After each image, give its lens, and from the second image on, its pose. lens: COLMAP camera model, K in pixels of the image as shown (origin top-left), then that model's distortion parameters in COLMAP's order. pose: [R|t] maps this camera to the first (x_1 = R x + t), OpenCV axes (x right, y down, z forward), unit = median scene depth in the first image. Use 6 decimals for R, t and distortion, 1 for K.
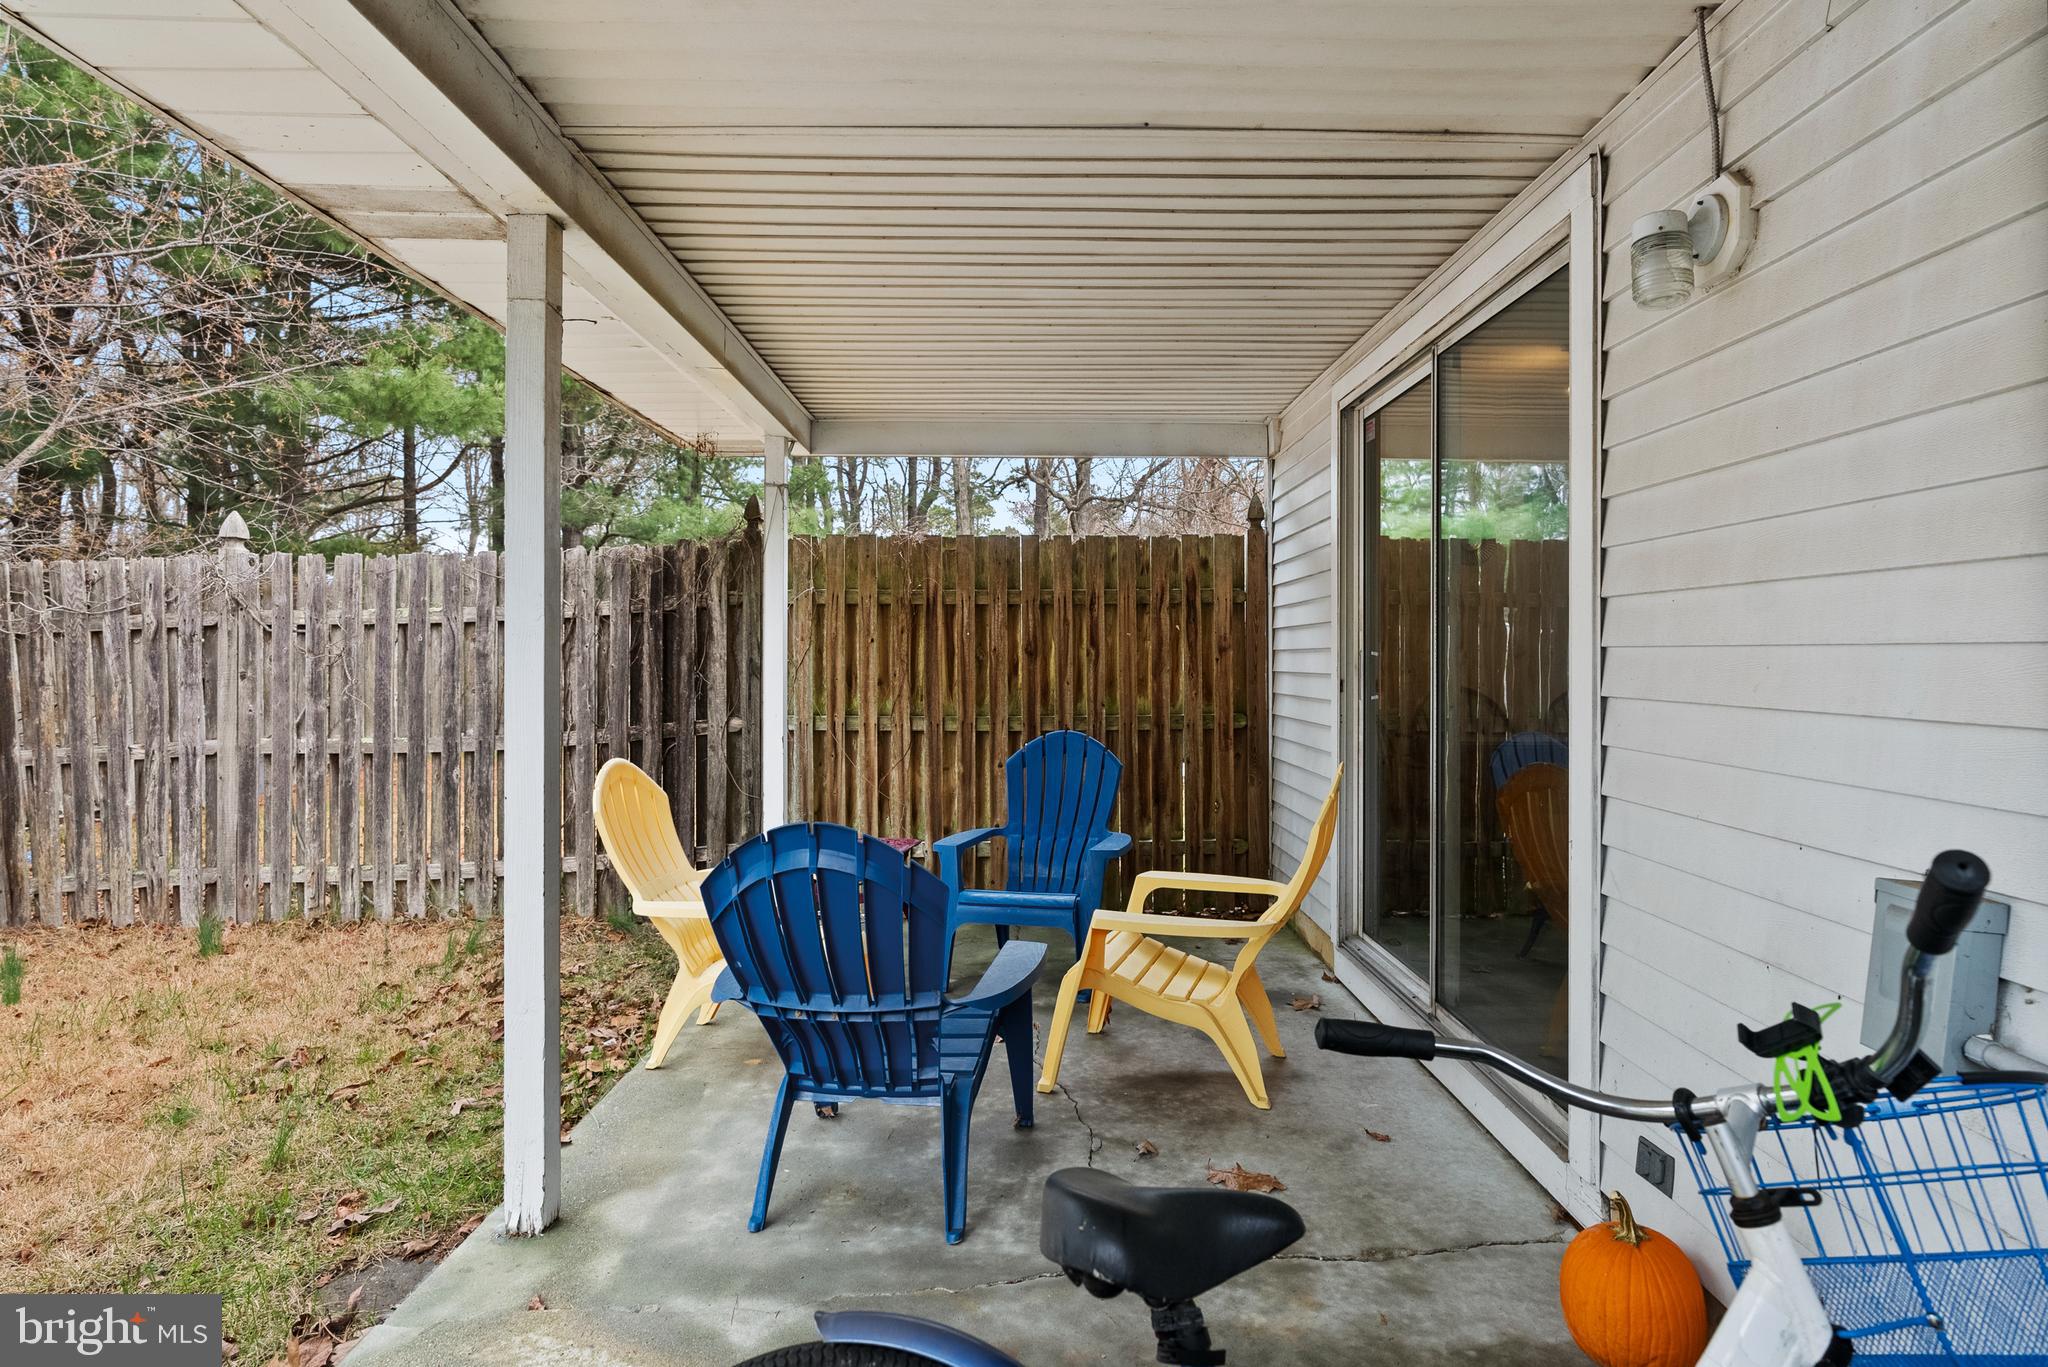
lens RADIAL K [[1146.2, 0, 1021.4], [0, 1146.2, 670.5], [0, 0, 1]] dist [-0.002173, -0.000369]
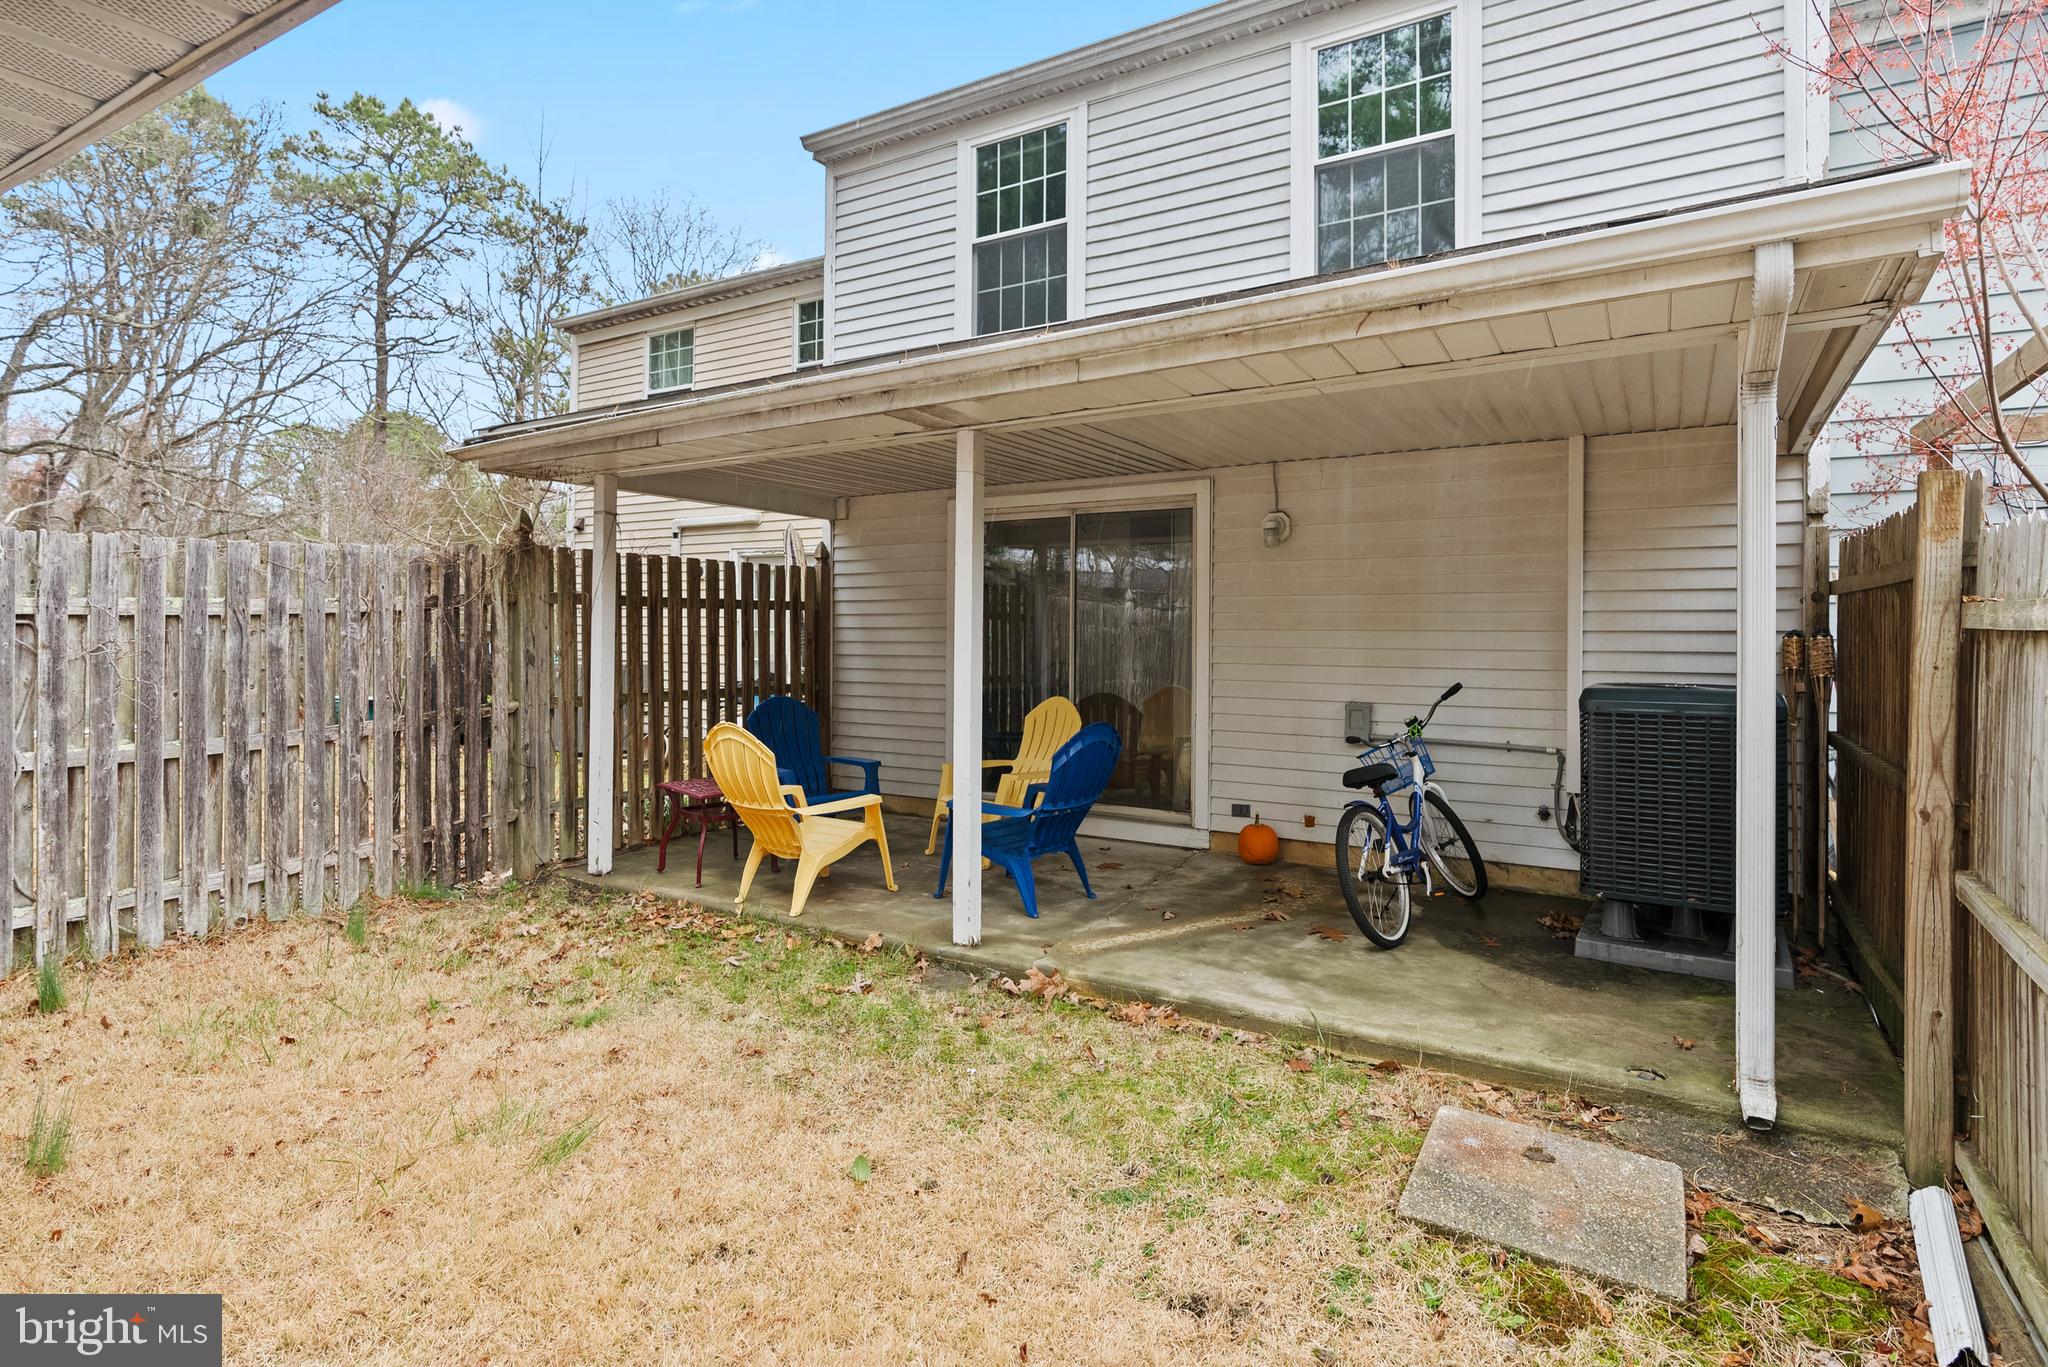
lens RADIAL K [[1051.4, 0, 1024.9], [0, 1051.4, 670.2], [0, 0, 1]] dist [0.001359, 0.000364]
pose [[0.520365, -0.026645, 0.853528, -0.899111], [0.010433, 0.999637, 0.024845, -0.010973], [-0.853880, -0.004024, 0.520454, -0.004996]]
